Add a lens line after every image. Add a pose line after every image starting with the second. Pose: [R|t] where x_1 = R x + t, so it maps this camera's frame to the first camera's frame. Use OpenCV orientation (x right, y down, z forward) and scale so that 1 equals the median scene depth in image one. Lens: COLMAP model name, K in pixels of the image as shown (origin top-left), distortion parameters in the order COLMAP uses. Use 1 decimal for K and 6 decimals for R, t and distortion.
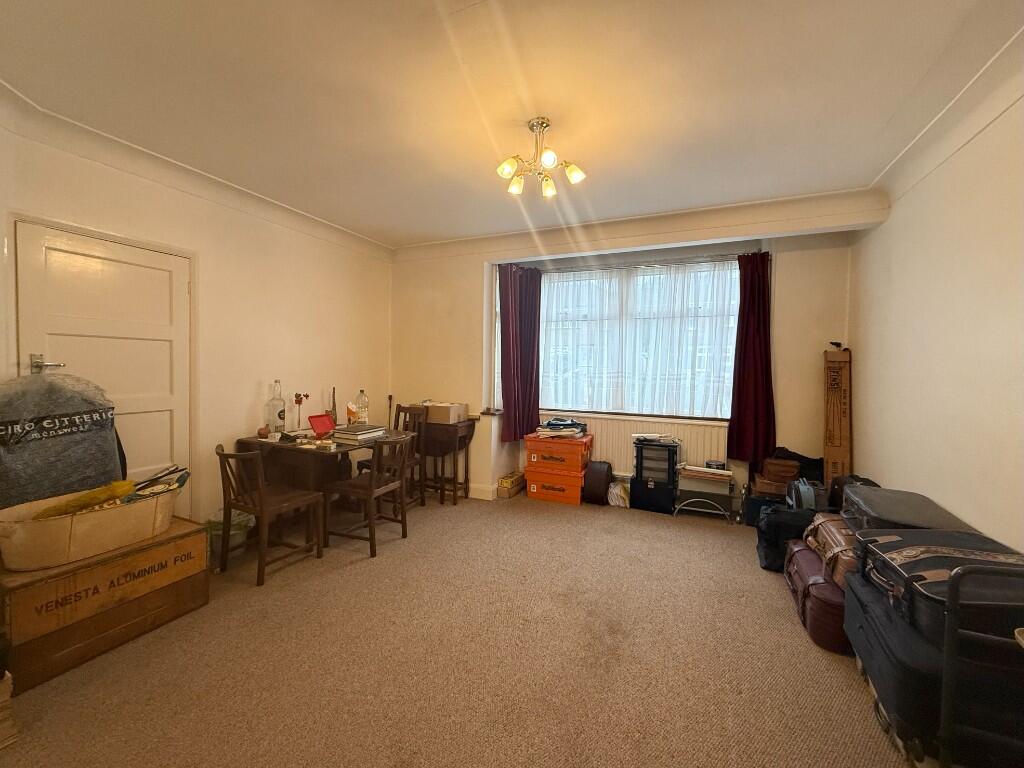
lens RADIAL K [[405.4, 0, 506.6], [0, 405.4, 383.7], [0, 0, 1]] dist [-0.000022, 0.000220]
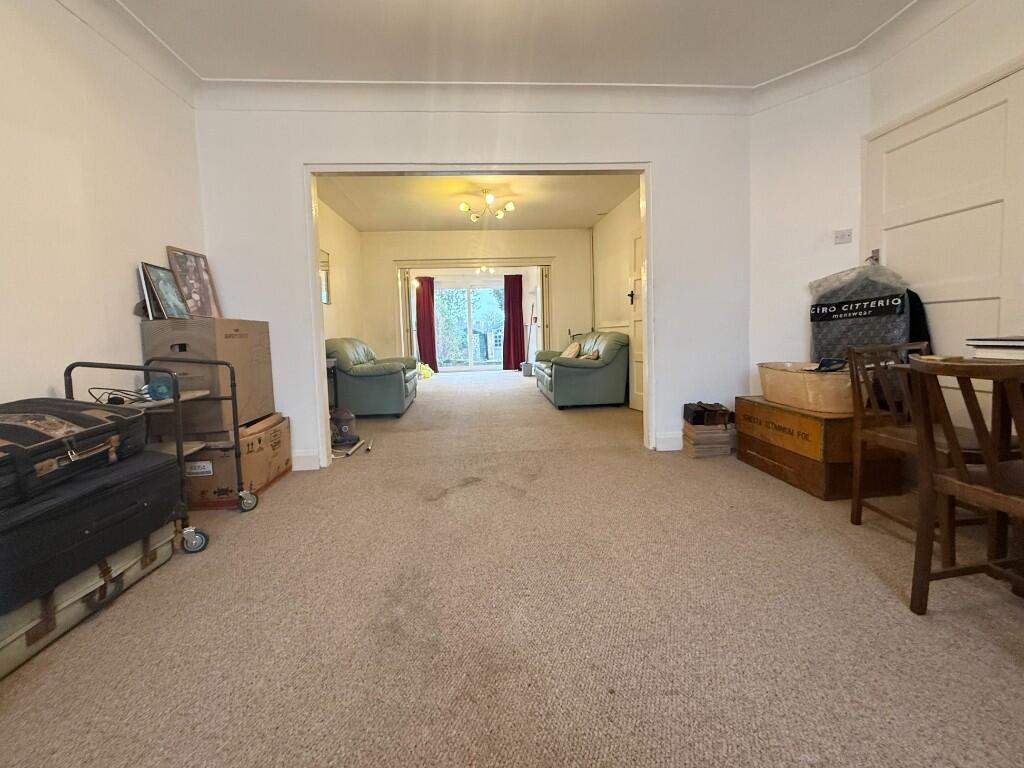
lens RADIAL K [[405.4, 0, 506.6], [0, 405.4, 383.7], [0, 0, 1]] dist [-0.000022, 0.000220]
pose [[-0.882961, 0.059698, -0.465635, 0.380511], [-0.007128, 0.990062, 0.140450, 0.159396], [0.469392, 0.127331, -0.873761, 1.601847]]
